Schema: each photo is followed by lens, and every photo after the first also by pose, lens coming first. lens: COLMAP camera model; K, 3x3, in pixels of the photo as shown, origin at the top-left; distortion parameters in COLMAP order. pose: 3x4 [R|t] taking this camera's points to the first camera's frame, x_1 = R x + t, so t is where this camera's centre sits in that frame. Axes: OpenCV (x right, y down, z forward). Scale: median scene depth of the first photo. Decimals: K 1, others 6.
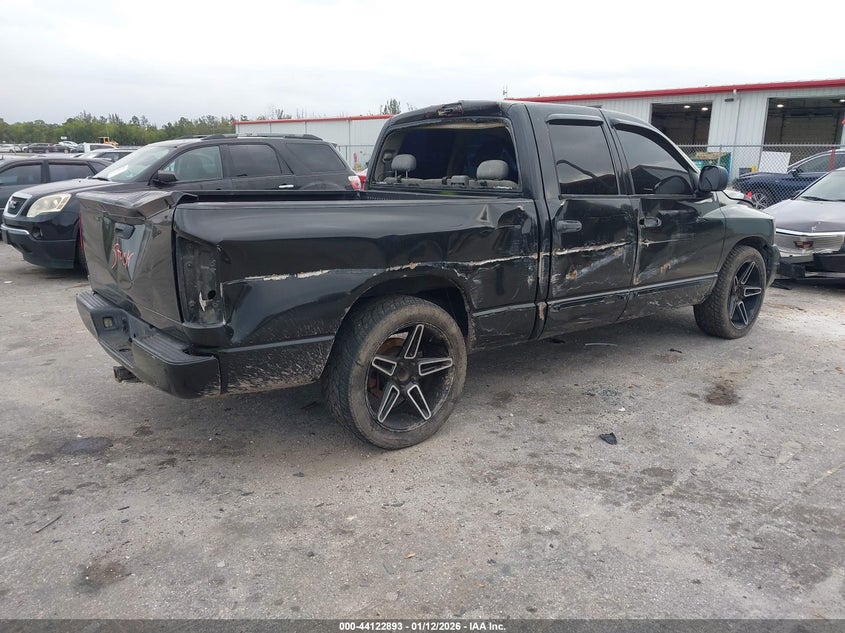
lens RADIAL K [[698.5, 0, 422.5], [0, 698.5, 316.5], [0, 0, 1]] dist [-0.000784, -0.001146]
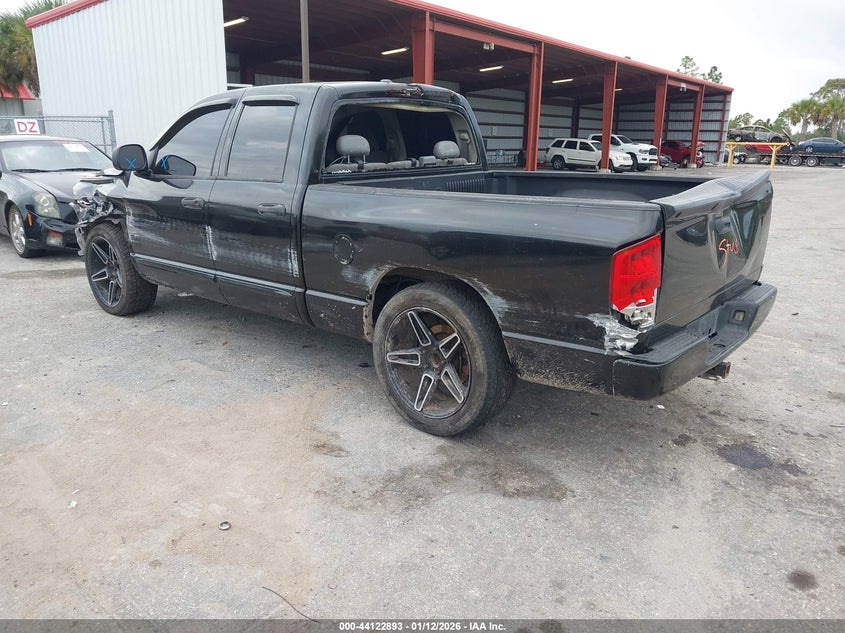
lens RADIAL K [[698.5, 0, 422.5], [0, 698.5, 316.5], [0, 0, 1]] dist [-0.000784, -0.001146]
pose [[-0.227837, -0.257677, 0.938985, -1.010945], [0.201370, 0.931031, 0.304355, -0.303161], [-0.952649, 0.258427, -0.160235, 1.256194]]
